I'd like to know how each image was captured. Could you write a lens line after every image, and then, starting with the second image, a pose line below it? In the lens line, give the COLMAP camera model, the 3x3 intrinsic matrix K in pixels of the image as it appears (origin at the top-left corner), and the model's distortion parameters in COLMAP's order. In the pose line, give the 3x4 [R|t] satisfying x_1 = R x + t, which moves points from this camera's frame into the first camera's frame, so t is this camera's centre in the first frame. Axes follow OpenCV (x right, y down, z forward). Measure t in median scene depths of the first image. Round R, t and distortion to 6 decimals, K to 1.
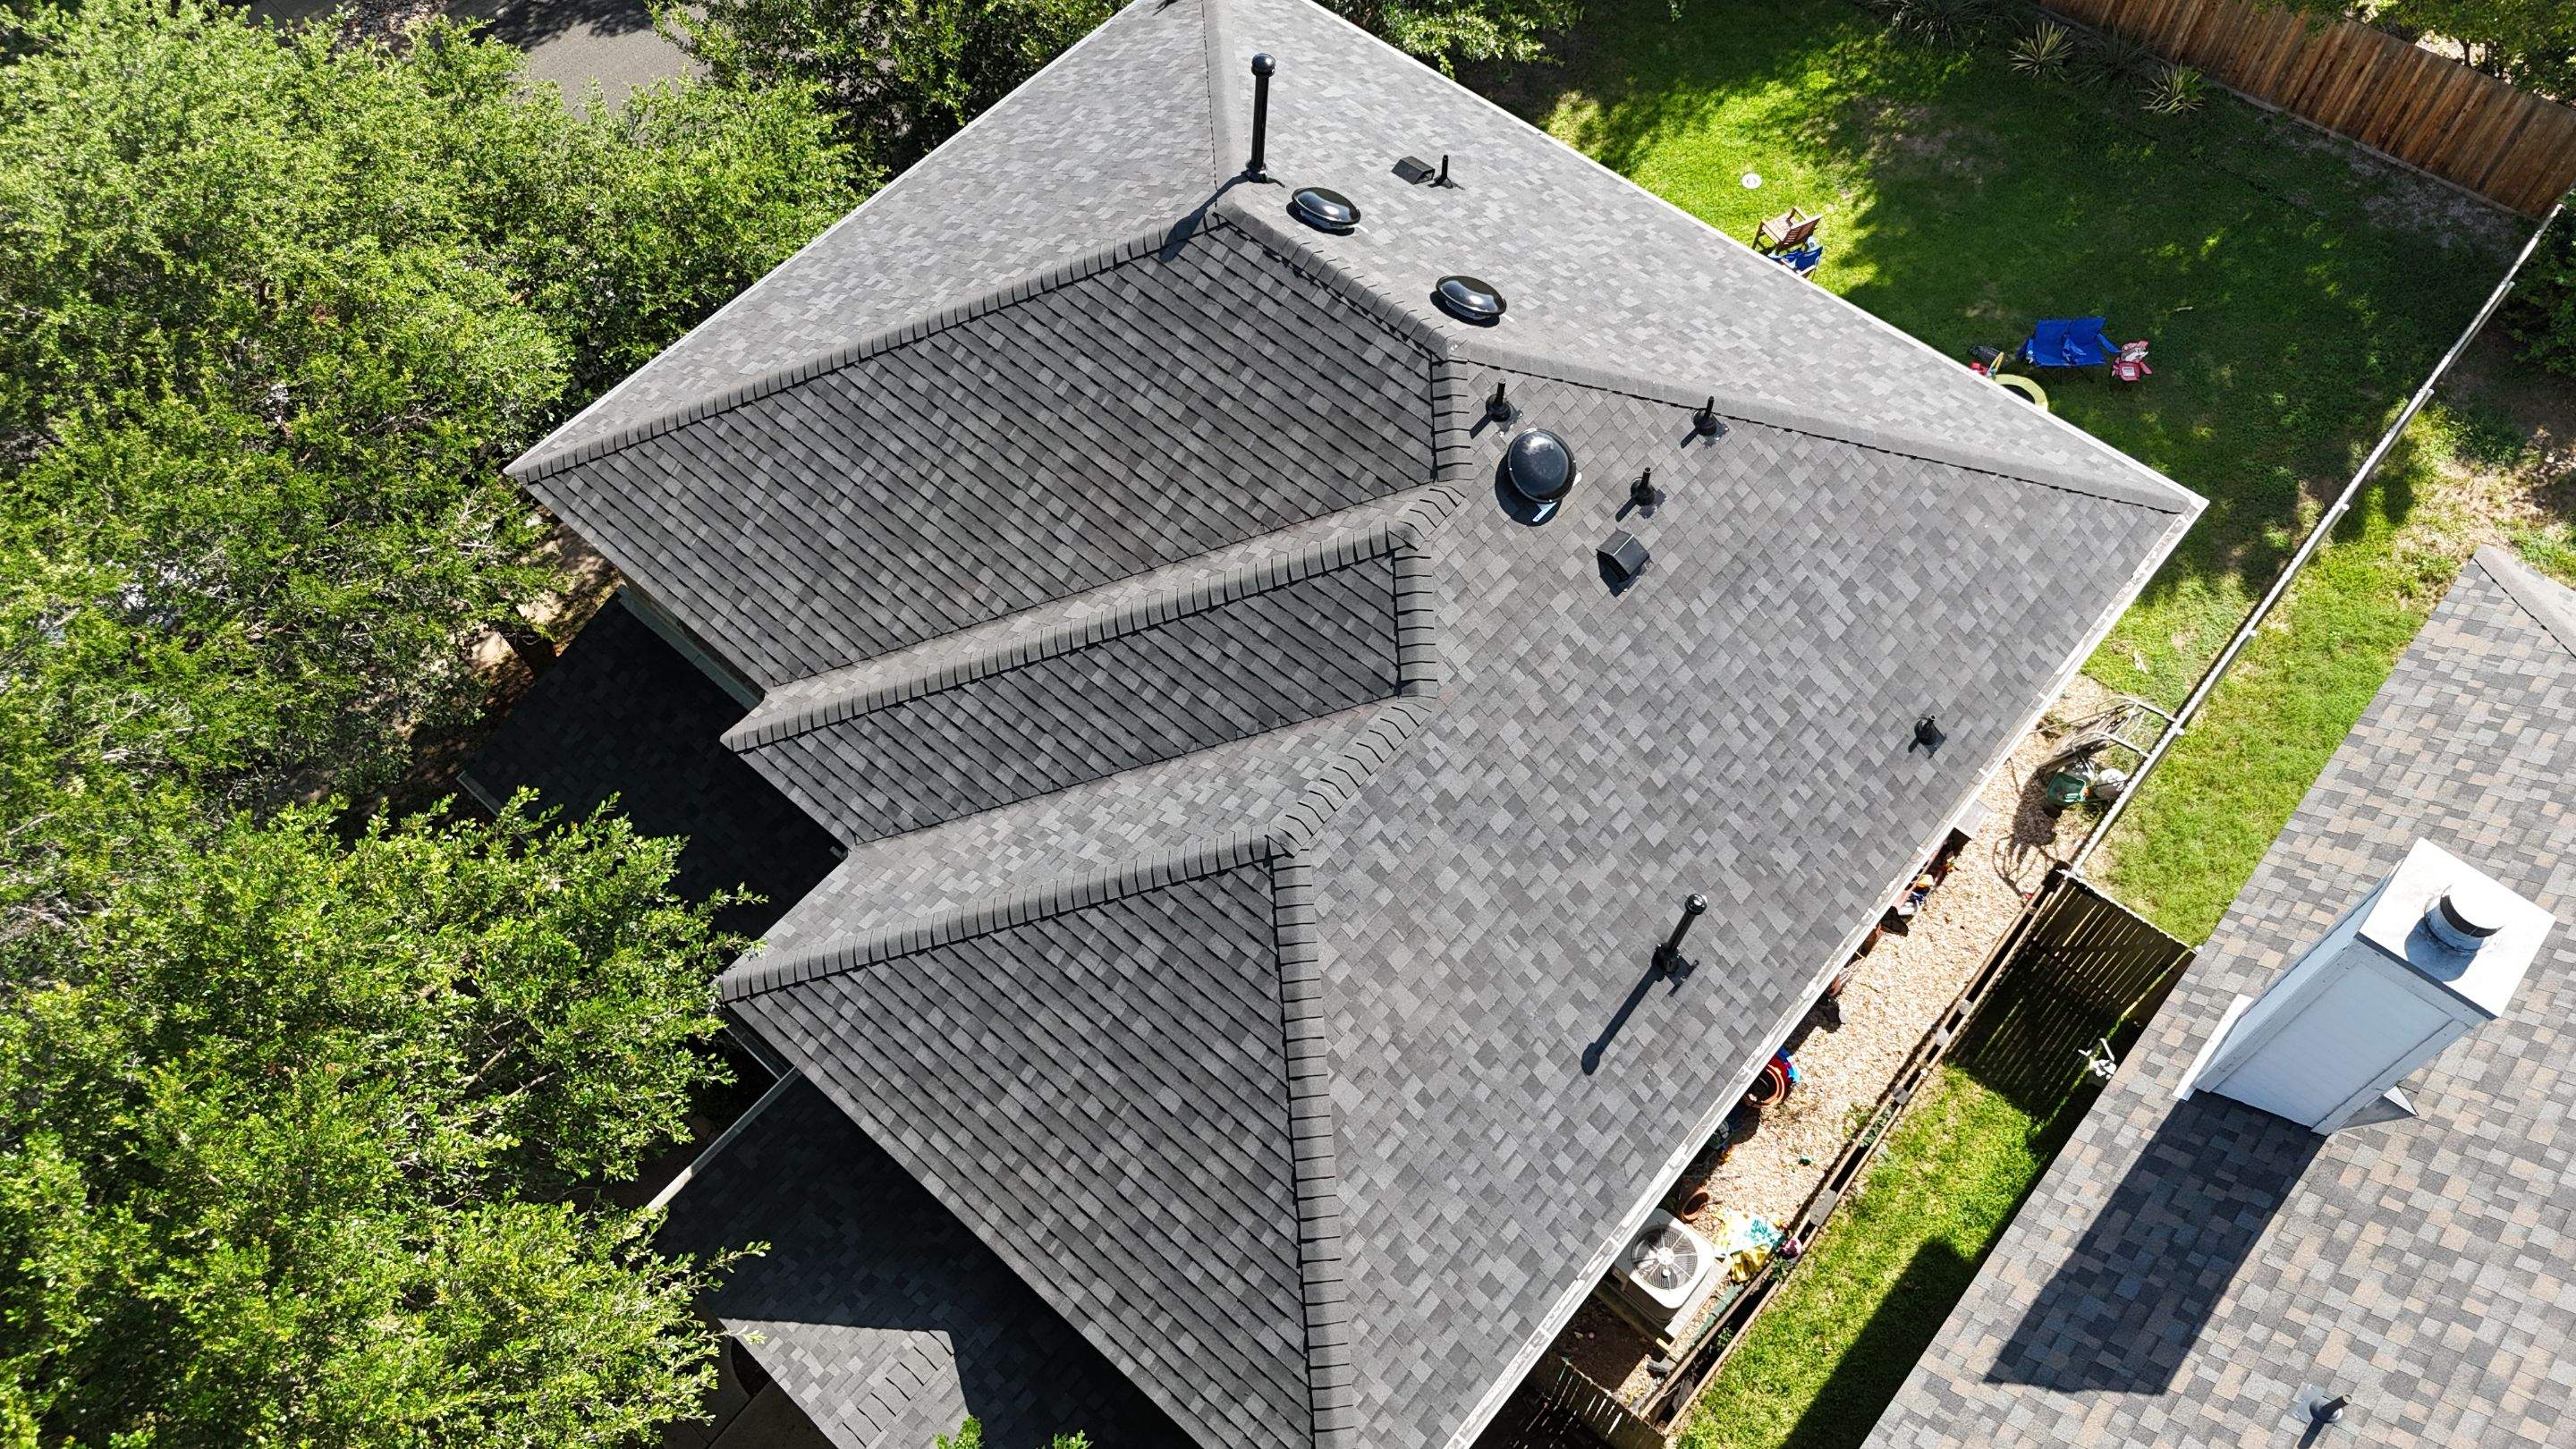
lens RADIAL K [[1888.2, 0, 1288.0], [0, 1888.2, 724.5], [0, 0, 1]] dist [0.148629, -0.183400]
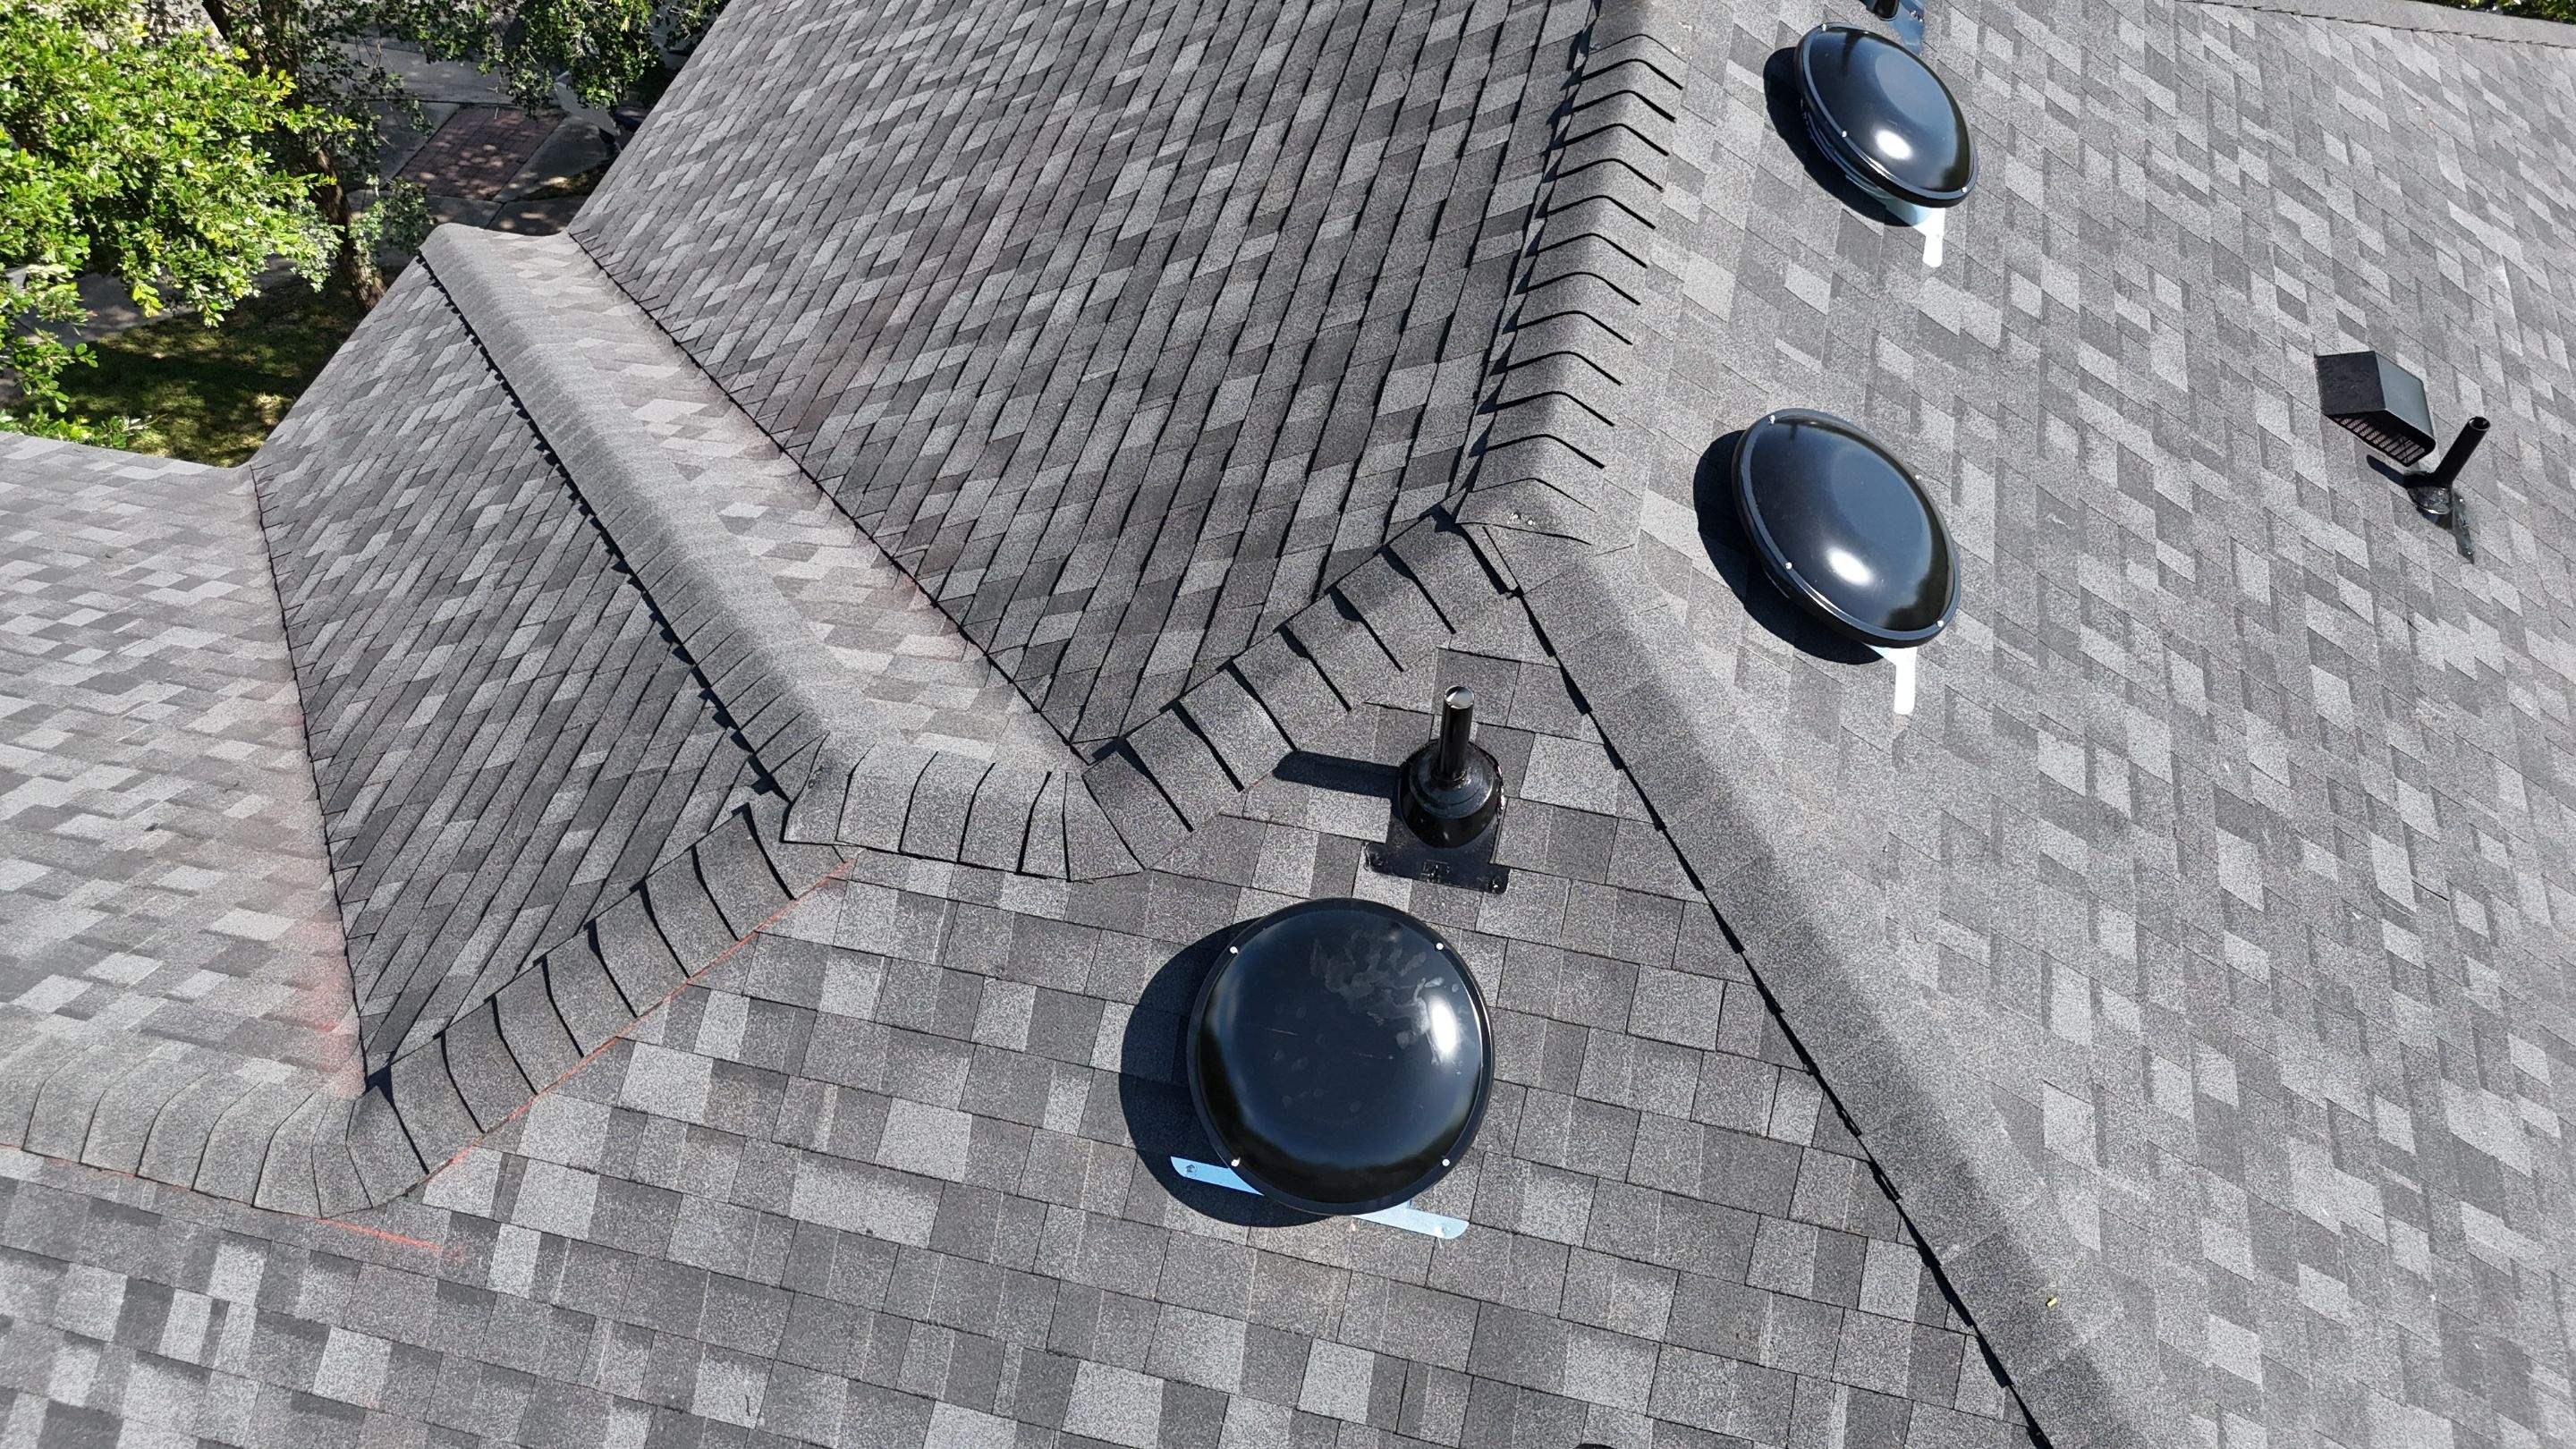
lens RADIAL K [[1907.5, 0, 1284.8], [0, 1907.5, 714.7], [0, 0, 1]] dist [0.065450, -0.056788]
pose [[0.461477, 0.706170, -0.536995, 0.227502], [-0.758485, 0.628018, 0.174050, -0.197724], [0.460151, 0.326983, 0.825435, 0.754571]]
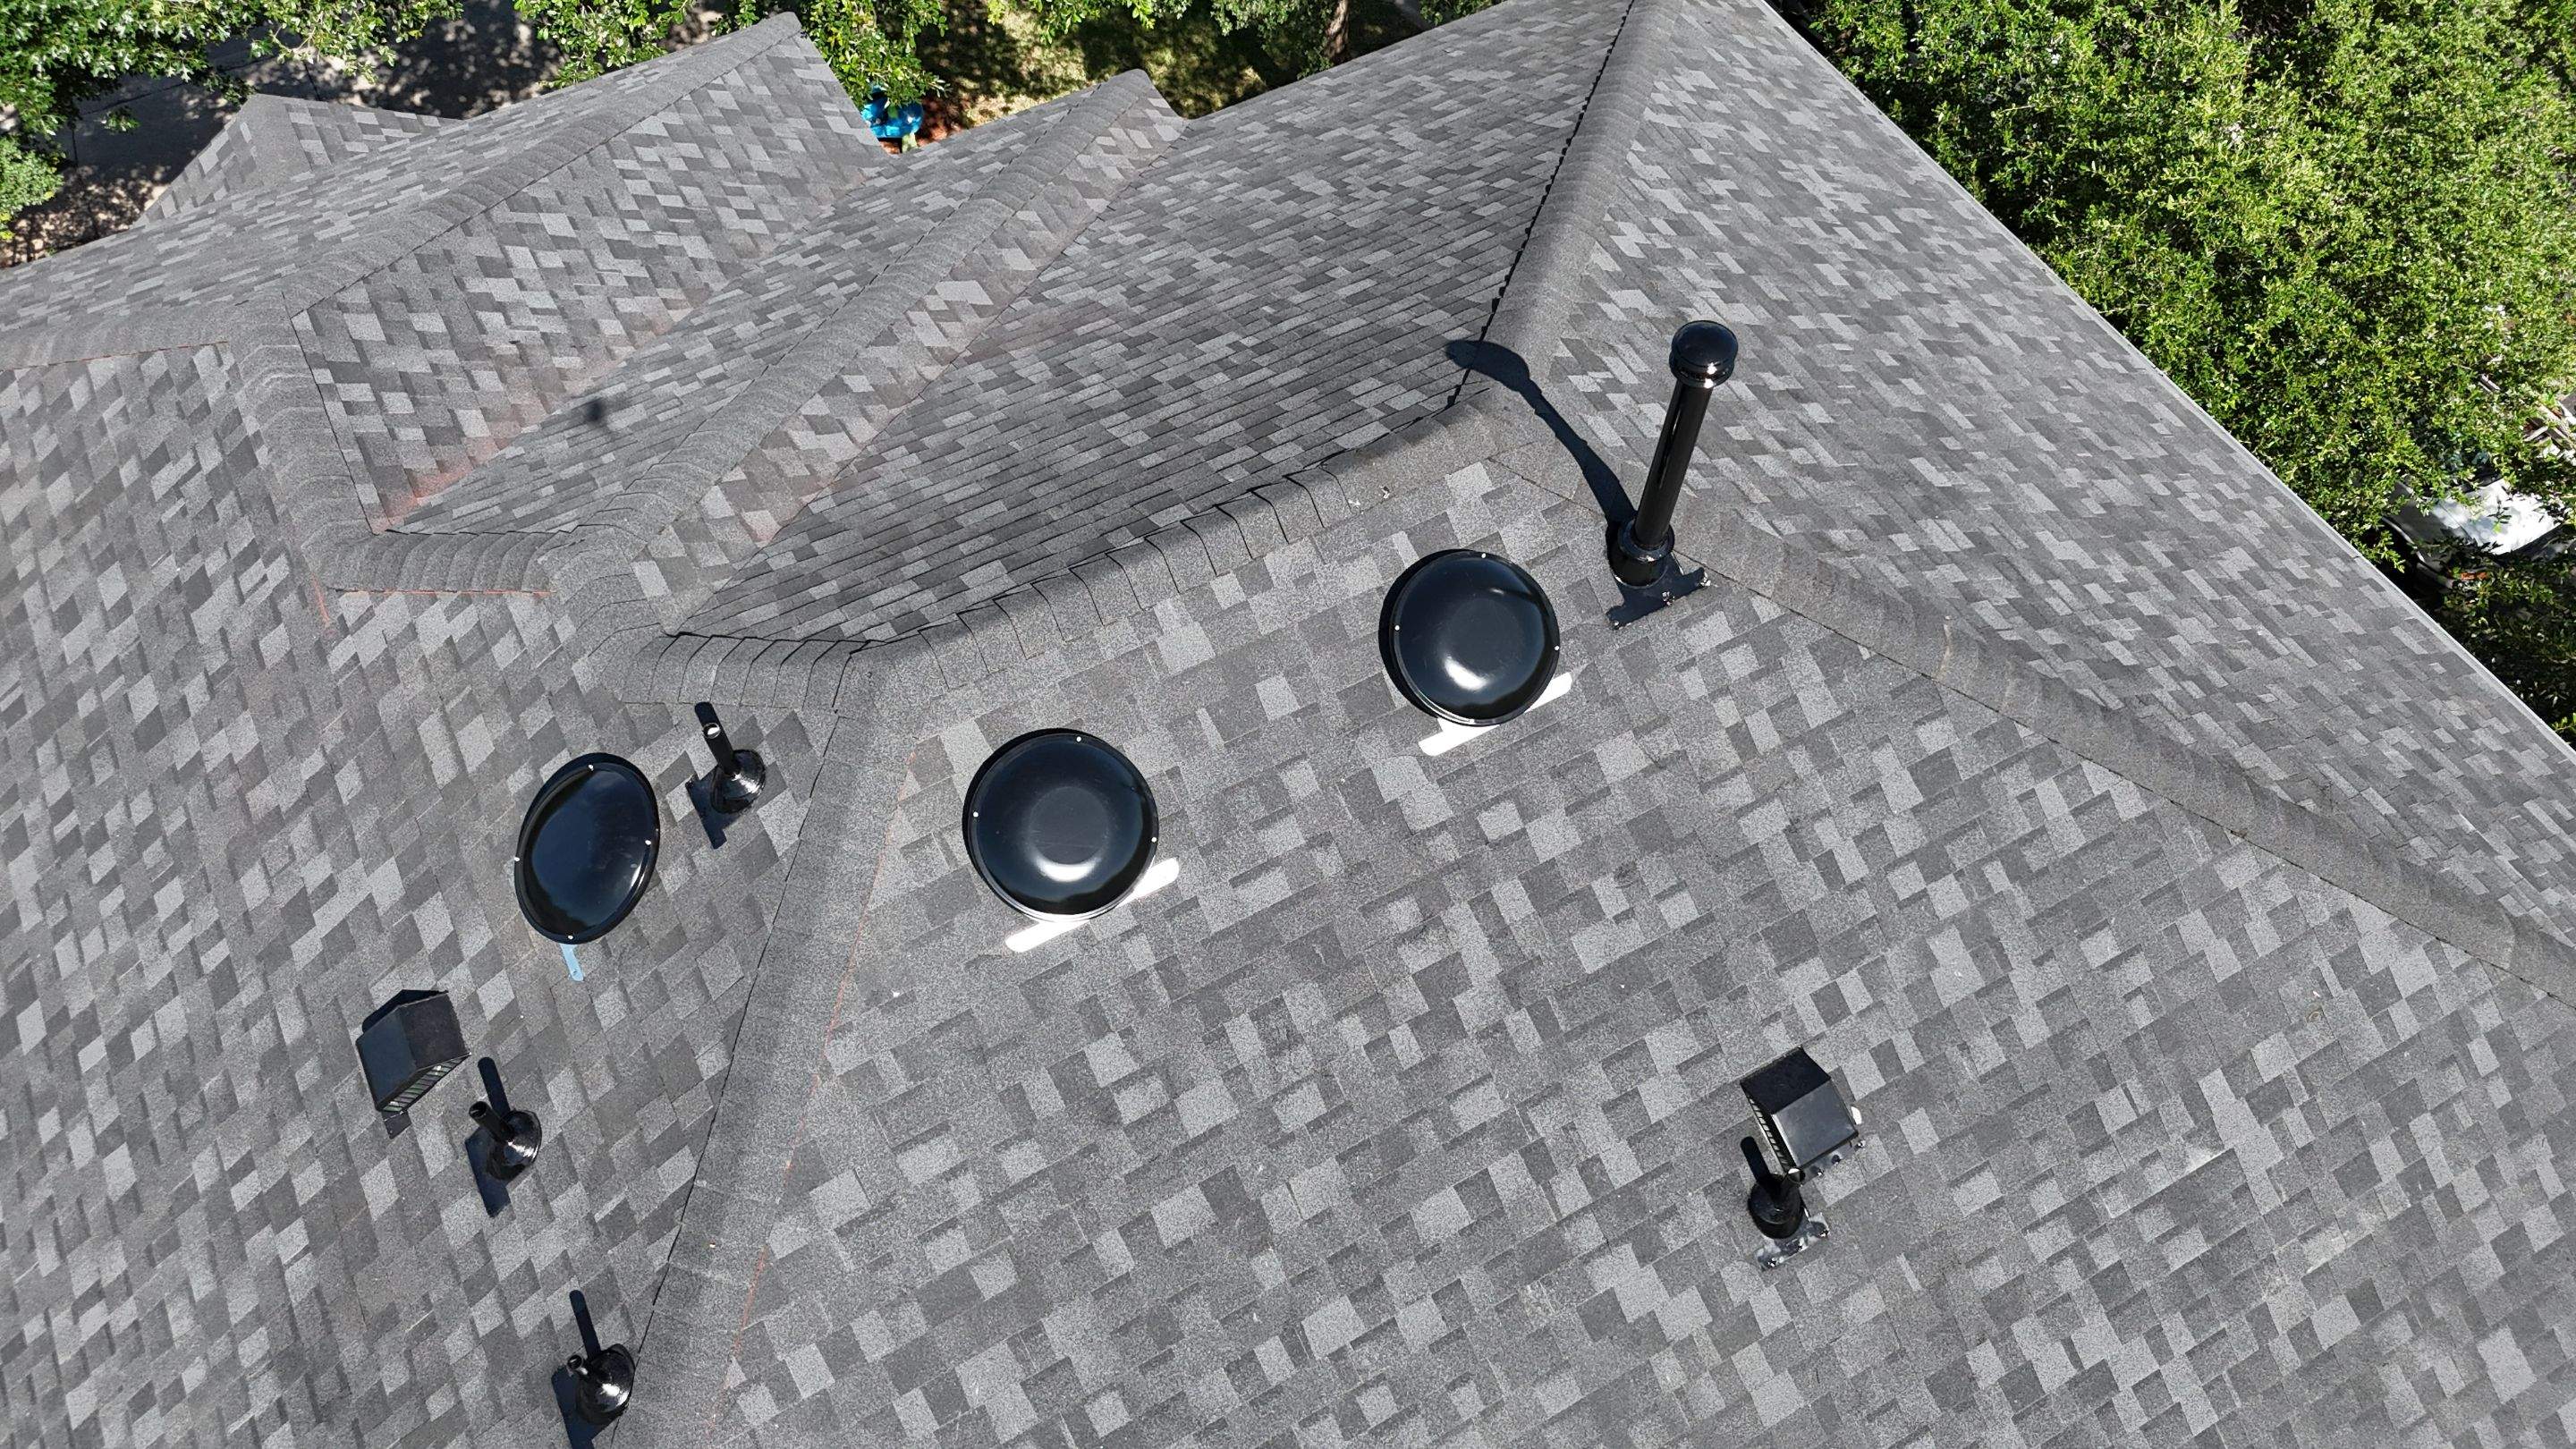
lens RADIAL K [[1907.5, 0, 1284.8], [0, 1907.5, 714.7], [0, 0, 1]] dist [0.065450, -0.056788]
pose [[-0.341973, 0.801501, -0.490561, 0.258972], [-0.803333, 0.021504, 0.595142, -0.503596], [0.487556, 0.597606, 0.636519, 0.763654]]
